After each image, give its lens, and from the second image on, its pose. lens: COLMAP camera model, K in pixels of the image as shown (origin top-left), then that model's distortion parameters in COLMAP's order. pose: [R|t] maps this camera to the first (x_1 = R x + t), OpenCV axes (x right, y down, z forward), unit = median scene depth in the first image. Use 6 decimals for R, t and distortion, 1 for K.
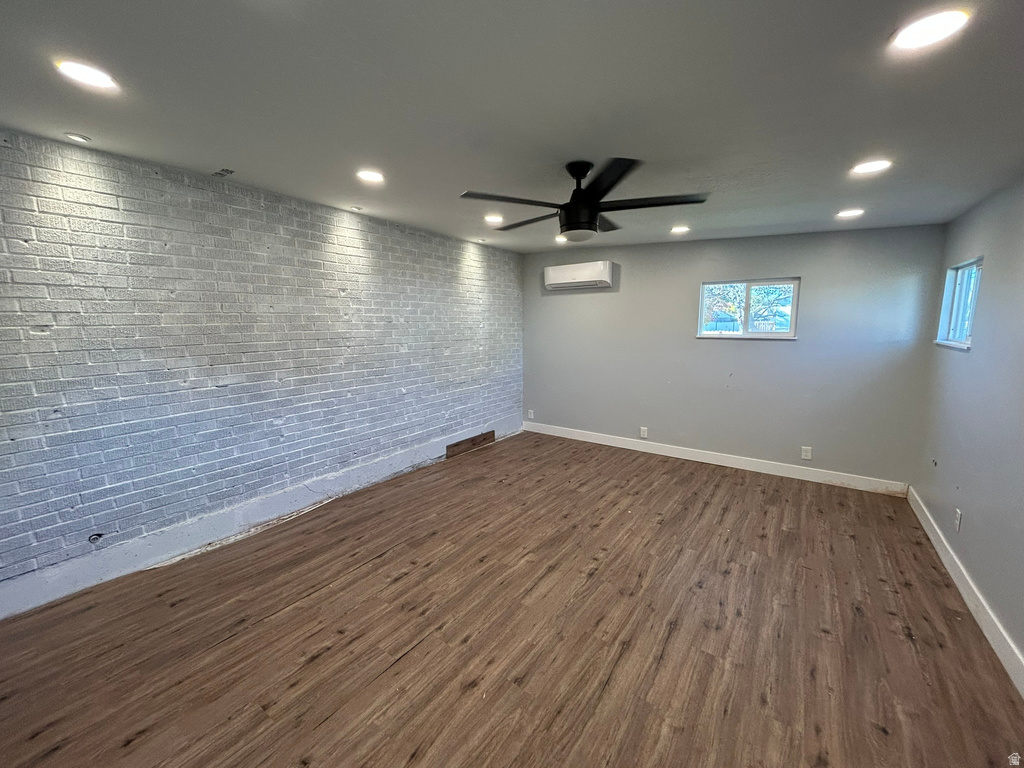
lens RADIAL K [[409.9, 0, 511.4], [0, 409.9, 381.9], [0, 0, 1]] dist [-0.001029, -0.000558]
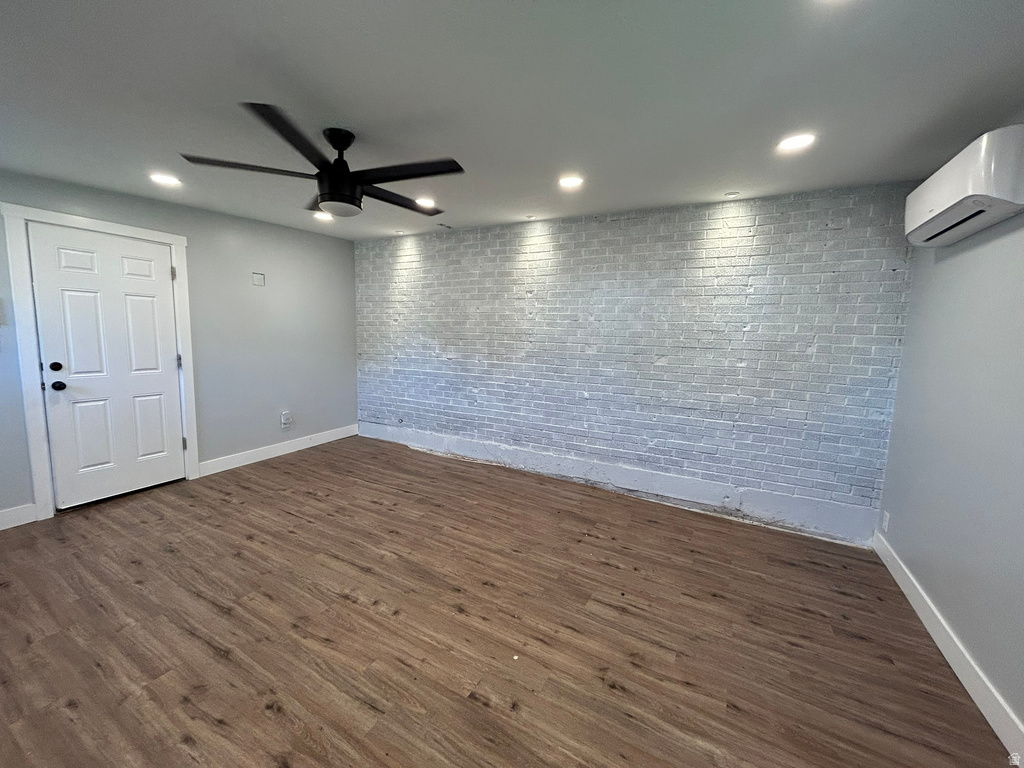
lens RADIAL K [[409.9, 0, 509.4], [0, 409.9, 383.0], [0, 0, 1]] dist [-0.001029, -0.000558]
pose [[0.117849, 0.126657, -0.984921, 0.807453], [-0.172431, 0.979376, 0.105312, -0.093984], [0.977946, 0.157420, 0.137258, 0.904969]]
